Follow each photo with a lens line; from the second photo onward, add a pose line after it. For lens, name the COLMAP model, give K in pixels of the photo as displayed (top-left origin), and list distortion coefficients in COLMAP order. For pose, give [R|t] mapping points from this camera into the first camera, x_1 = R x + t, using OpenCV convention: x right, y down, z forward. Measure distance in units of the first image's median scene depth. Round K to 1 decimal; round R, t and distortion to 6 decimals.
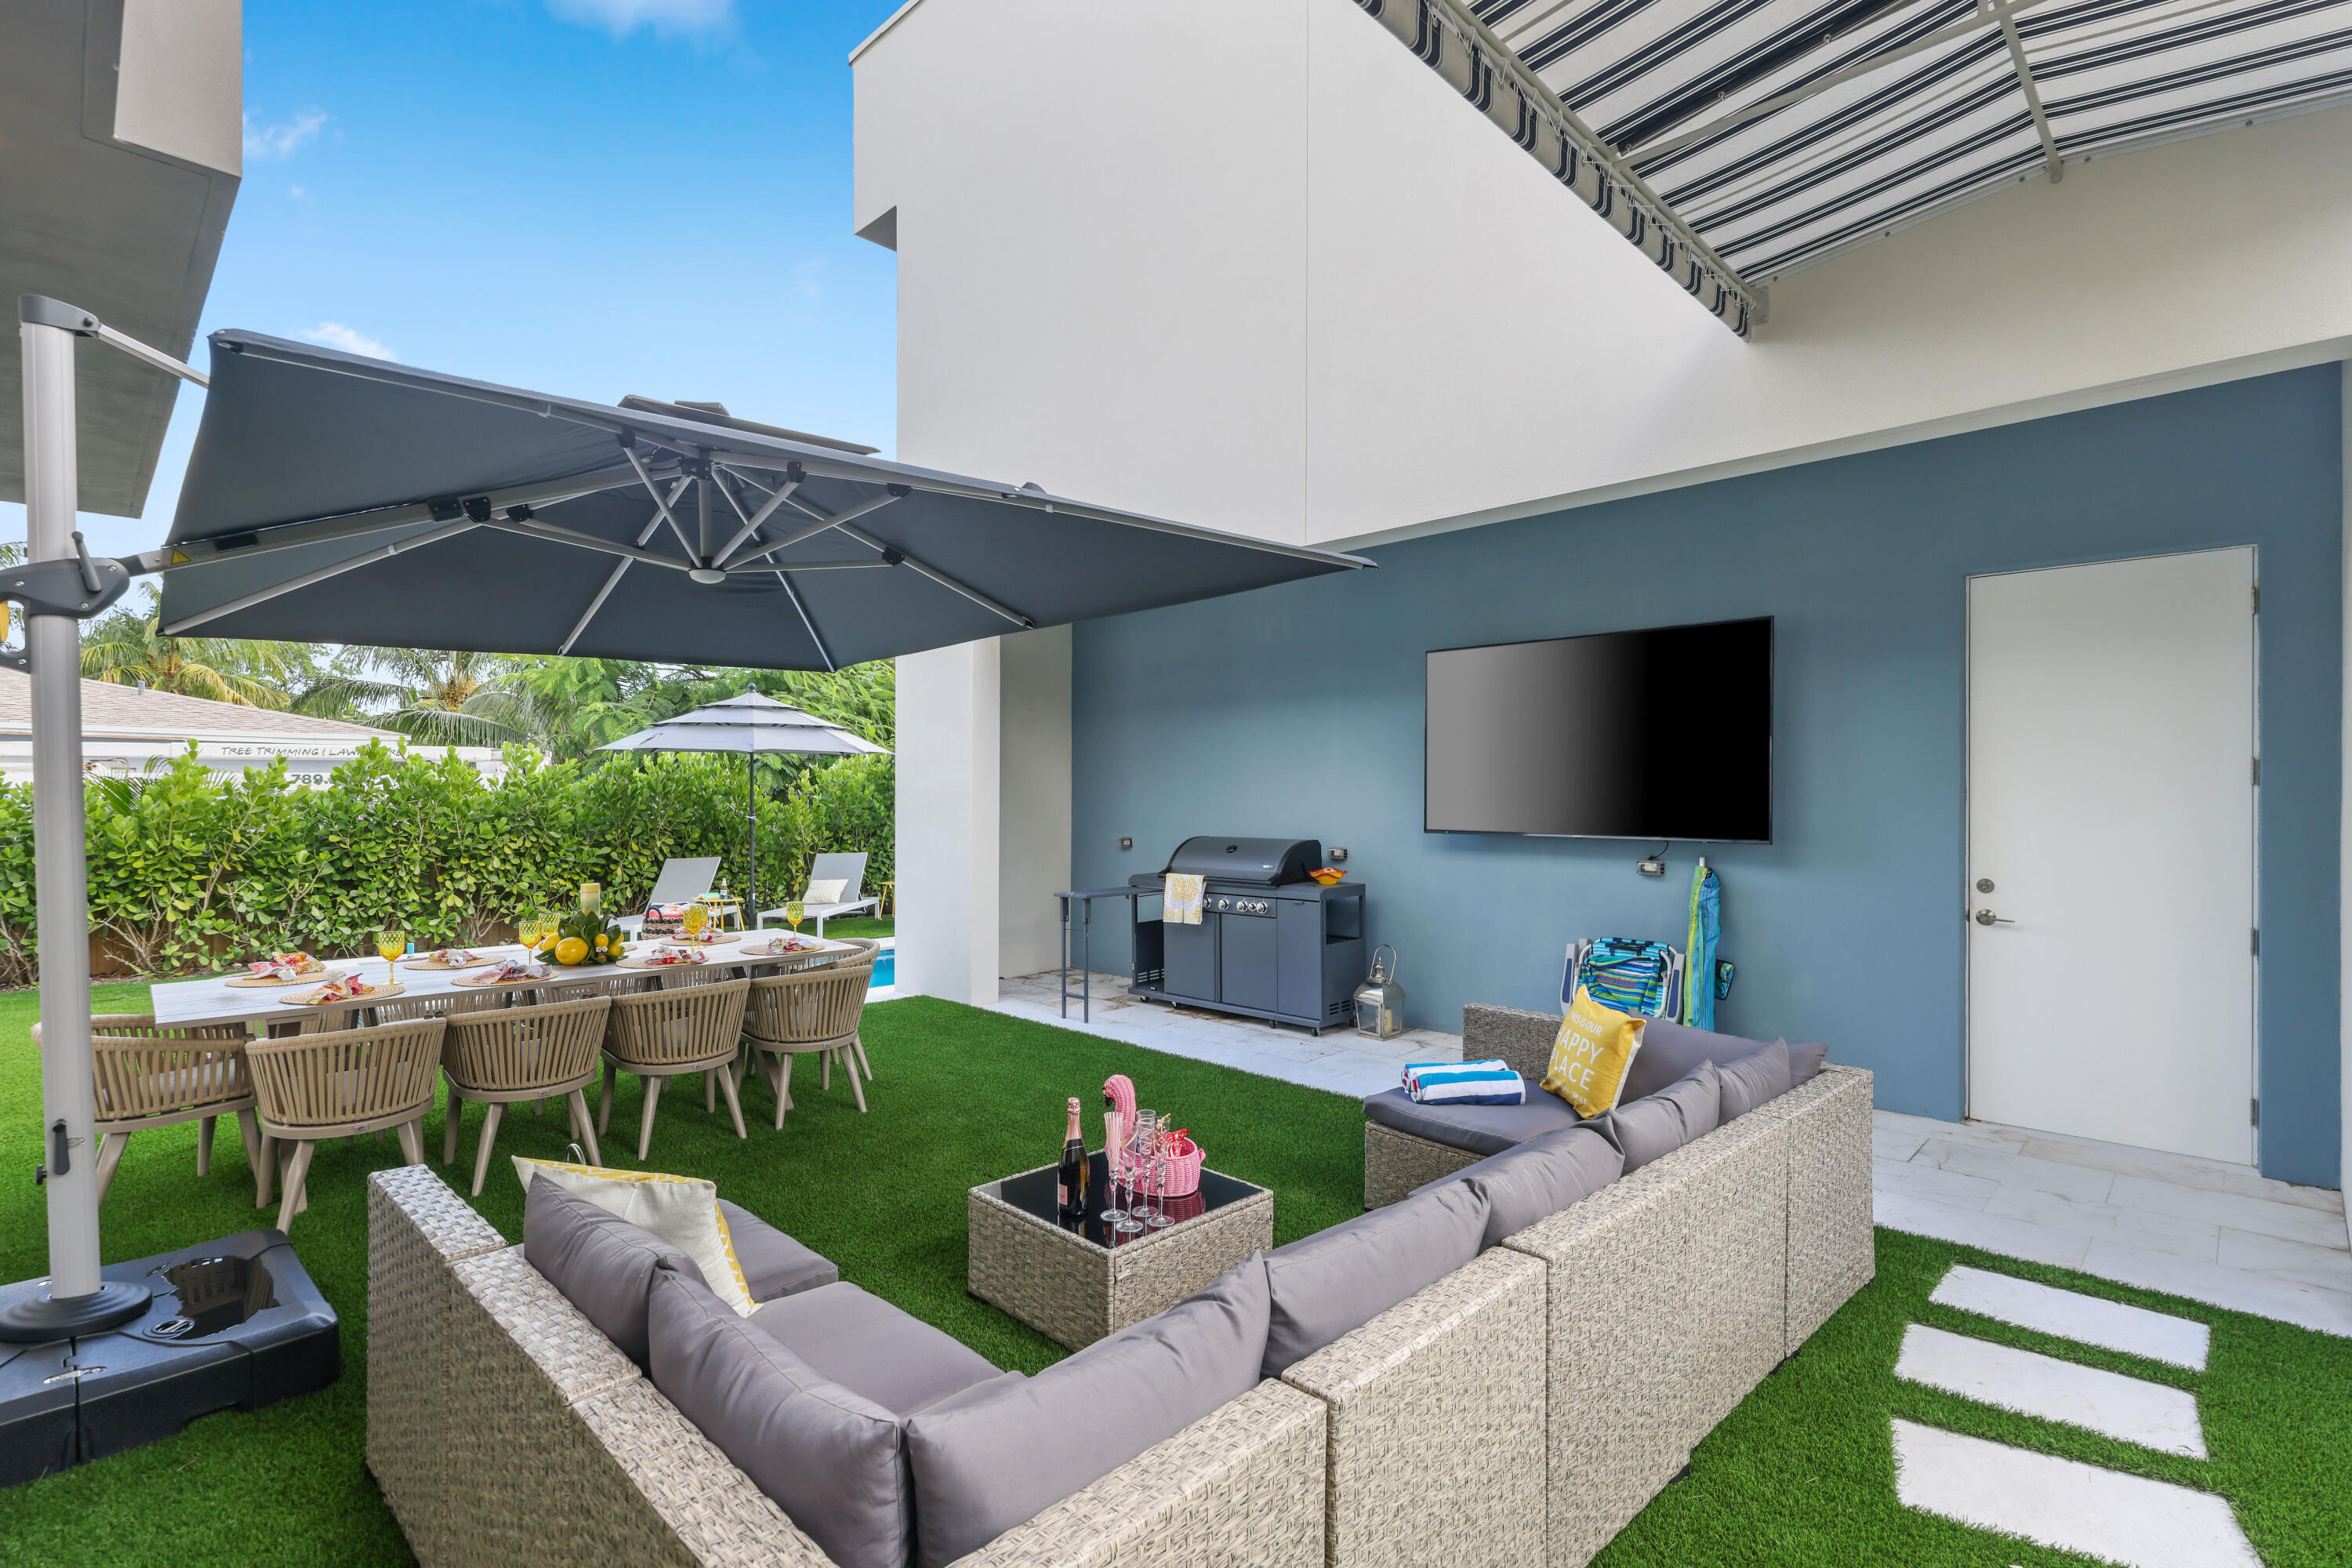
lens RADIAL K [[1099.0, 0, 1182.7], [0, 1099.0, 795.0], [0, 0, 1]] dist [0.000678, 0.000013]
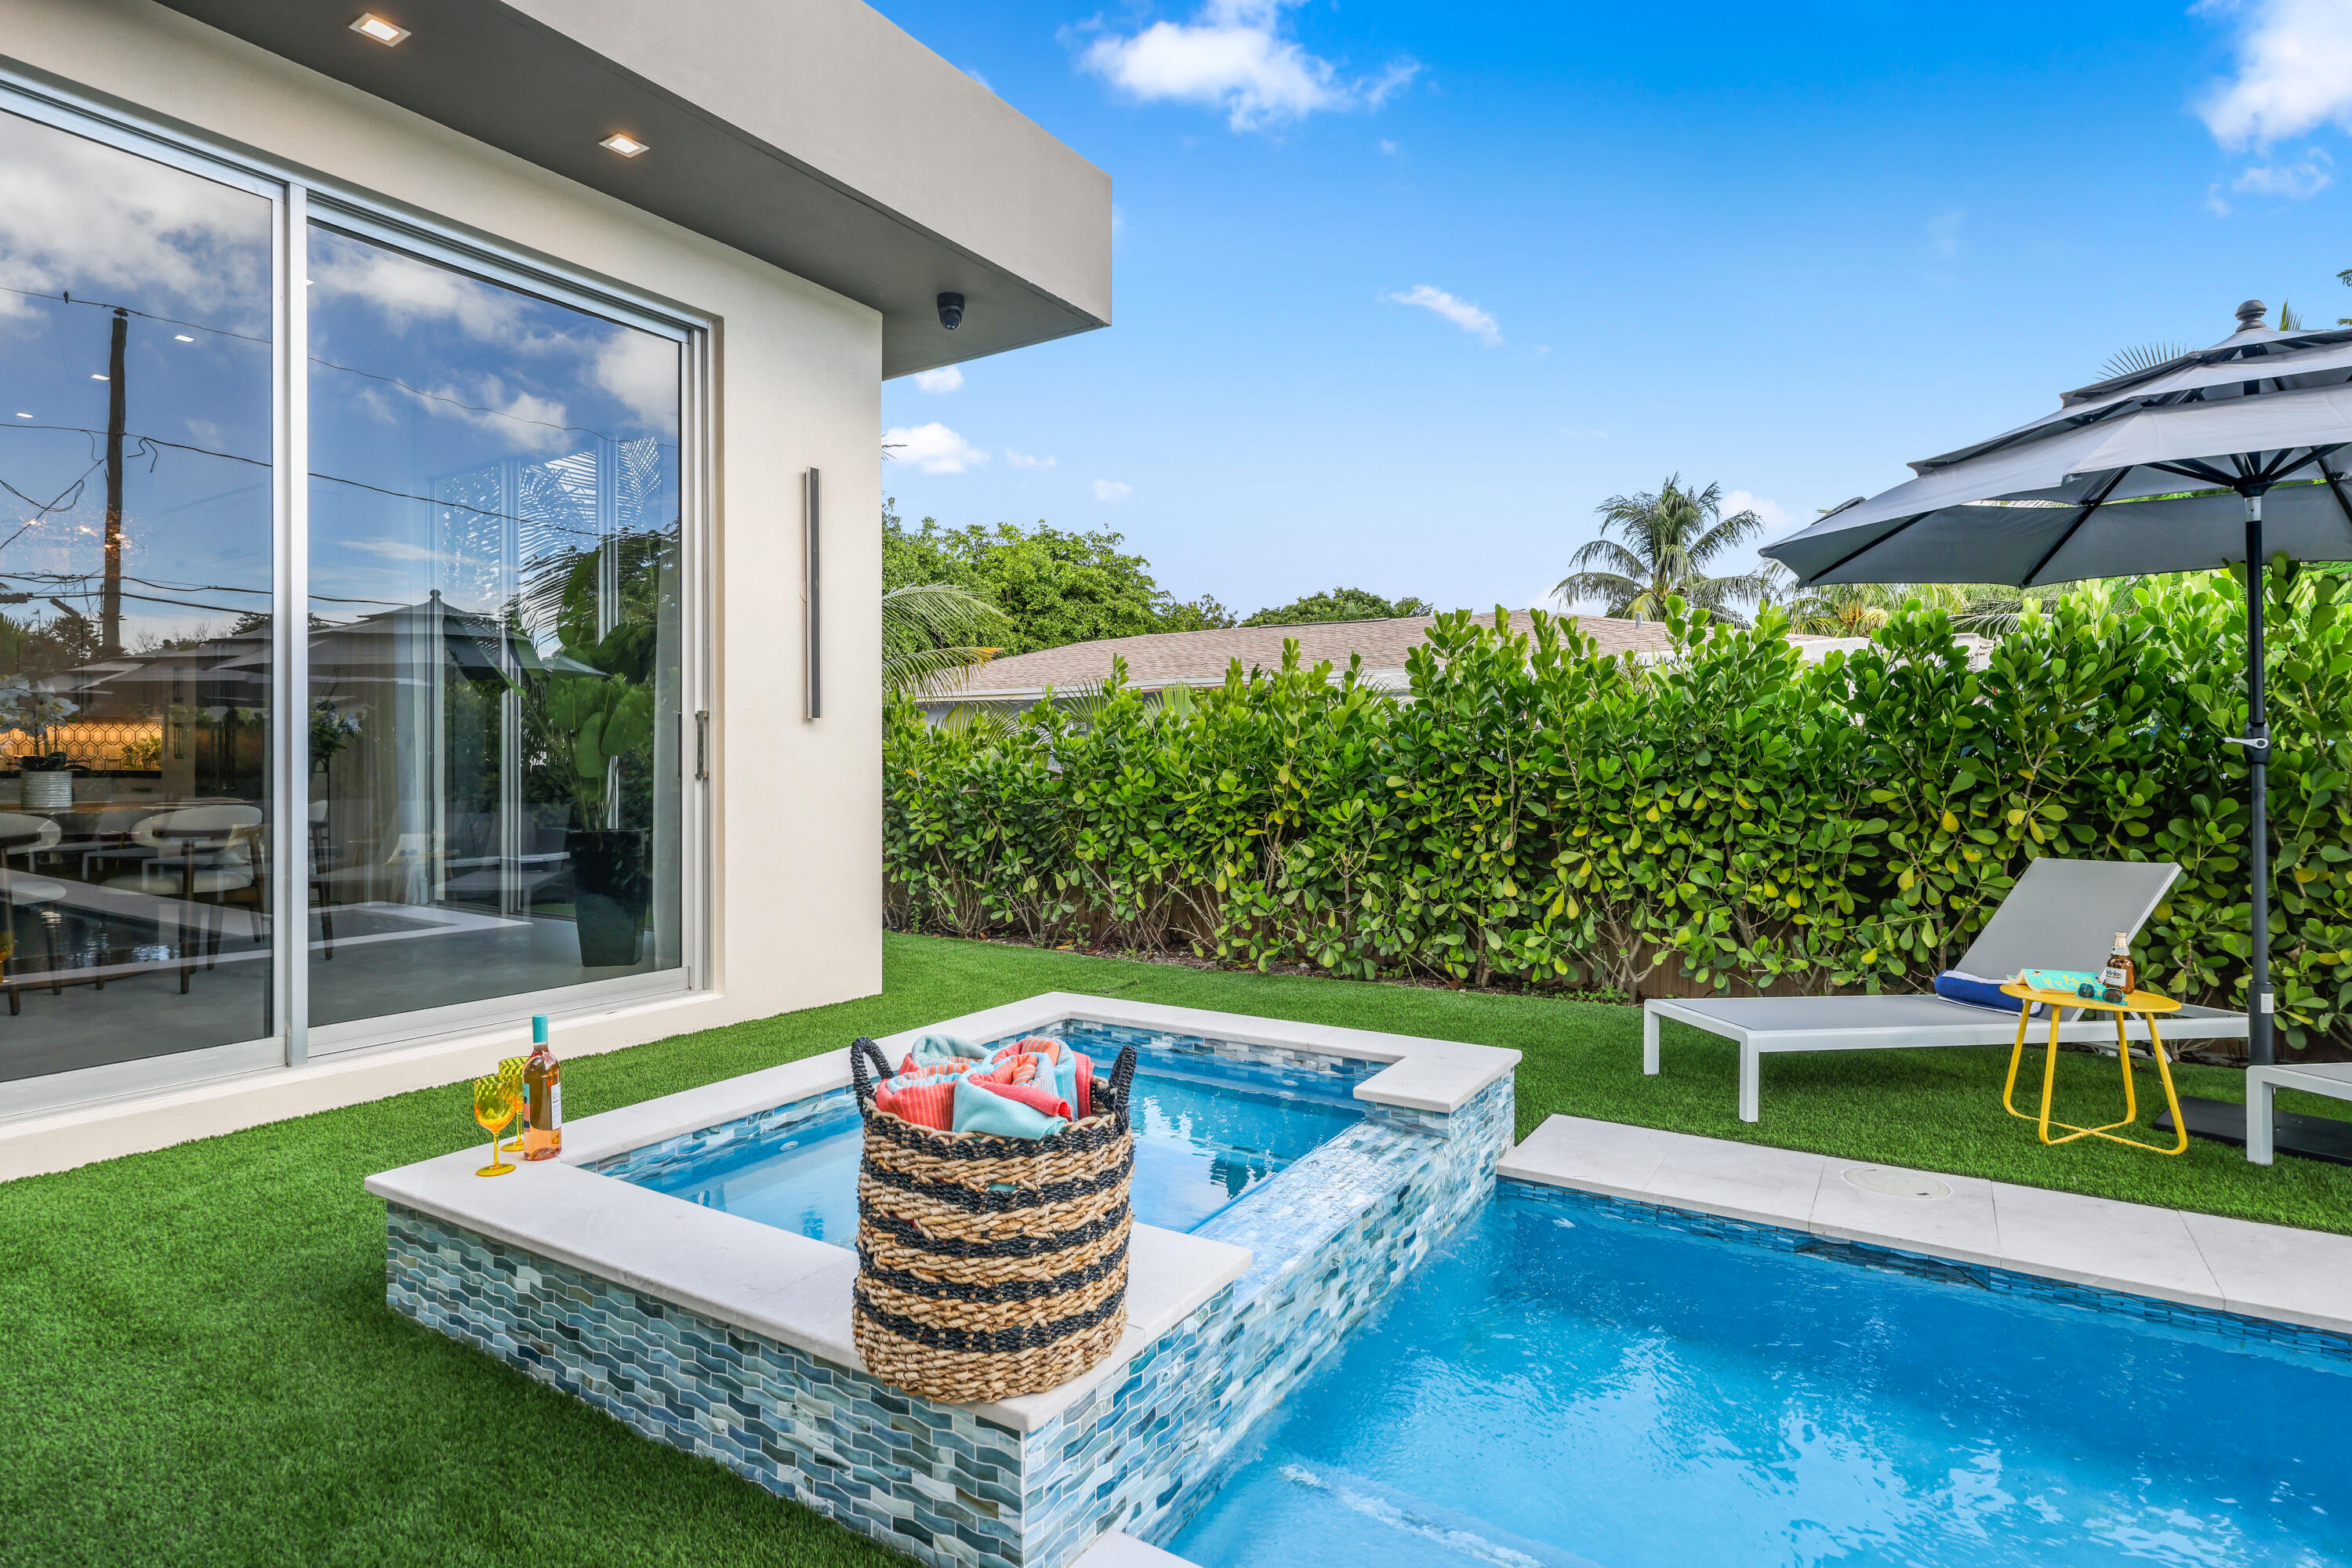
lens RADIAL K [[1194.2, 0, 1172.3], [0, 1194.2, 755.9], [0, 0, 1]] dist [-0.000118, 0.000273]
pose [[0.207939, -0.008053, -0.978109, -0.156055], [0.003370, 0.999966, -0.007517, 0.030491], [0.978136, -0.001734, 0.207959, 0.760832]]
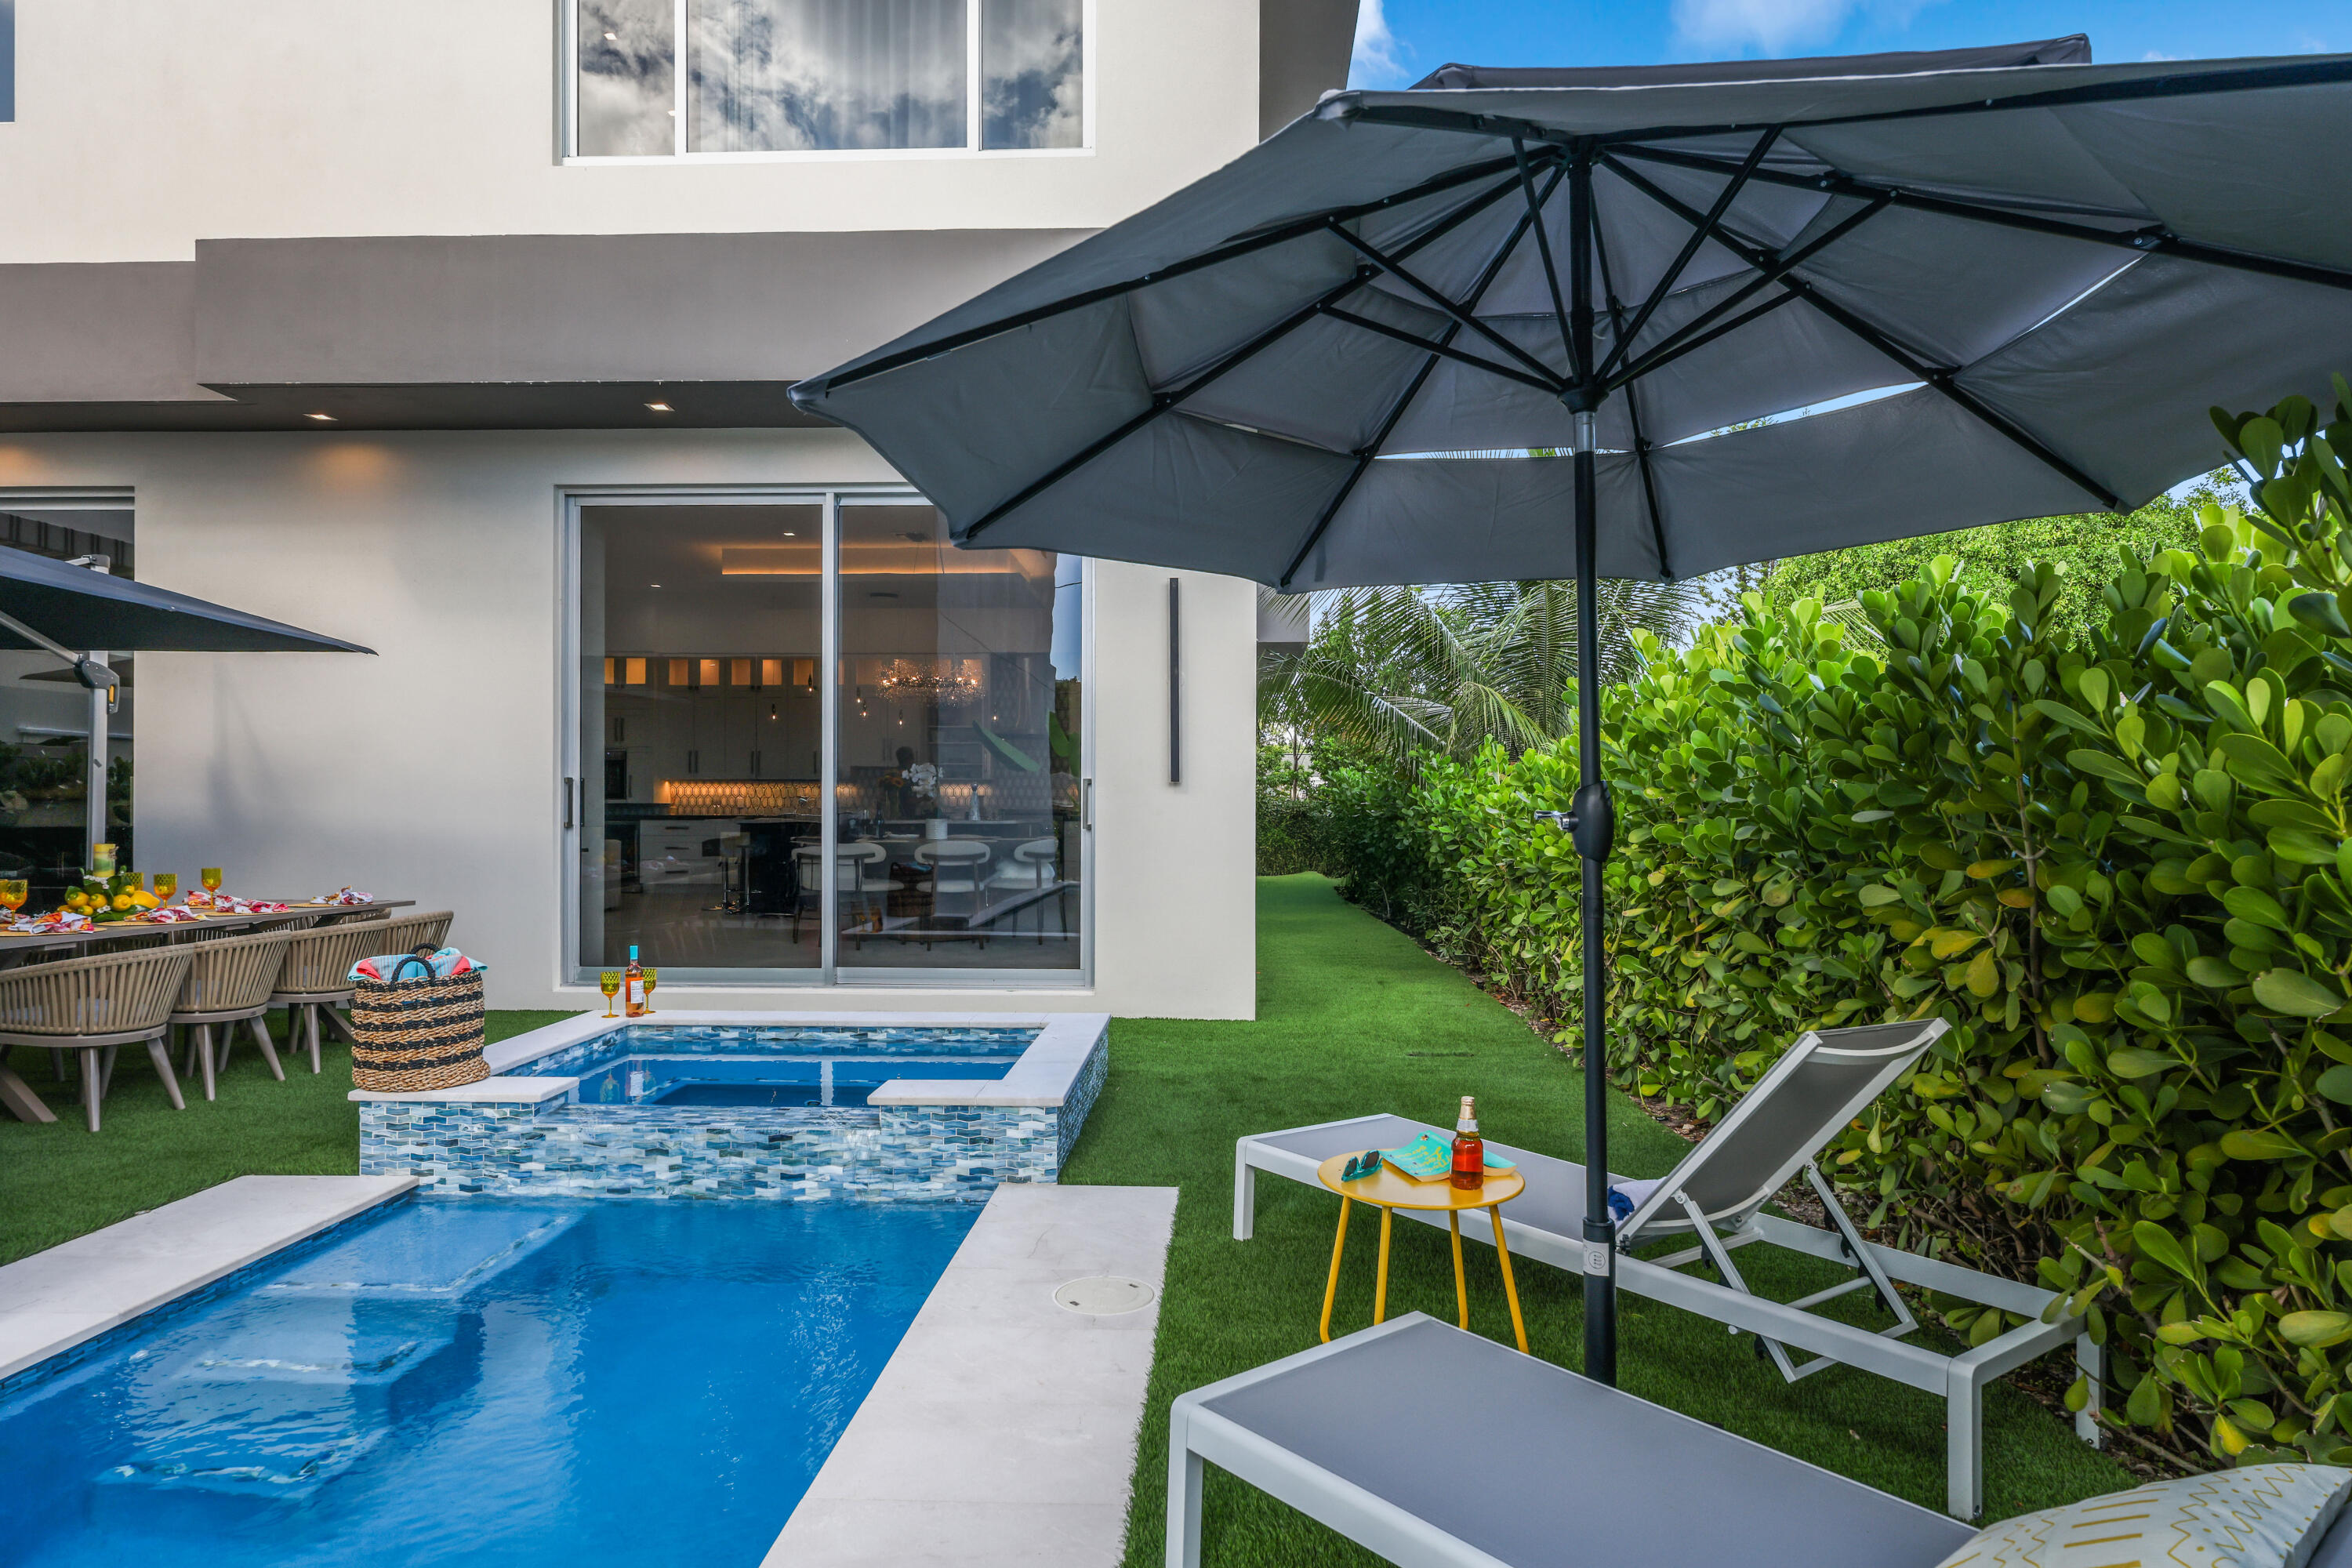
lens RADIAL K [[1346.1, 0, 1183.6], [0, 1346.1, 811.3], [0, 0, 1]] dist [0.003790, 0.000544]
pose [[-0.739896, -0.002527, -0.672716, -0.229046], [-0.004472, 0.999989, 0.001162, 0.023396], [0.672706, 0.003868, -0.739900, 1.334695]]
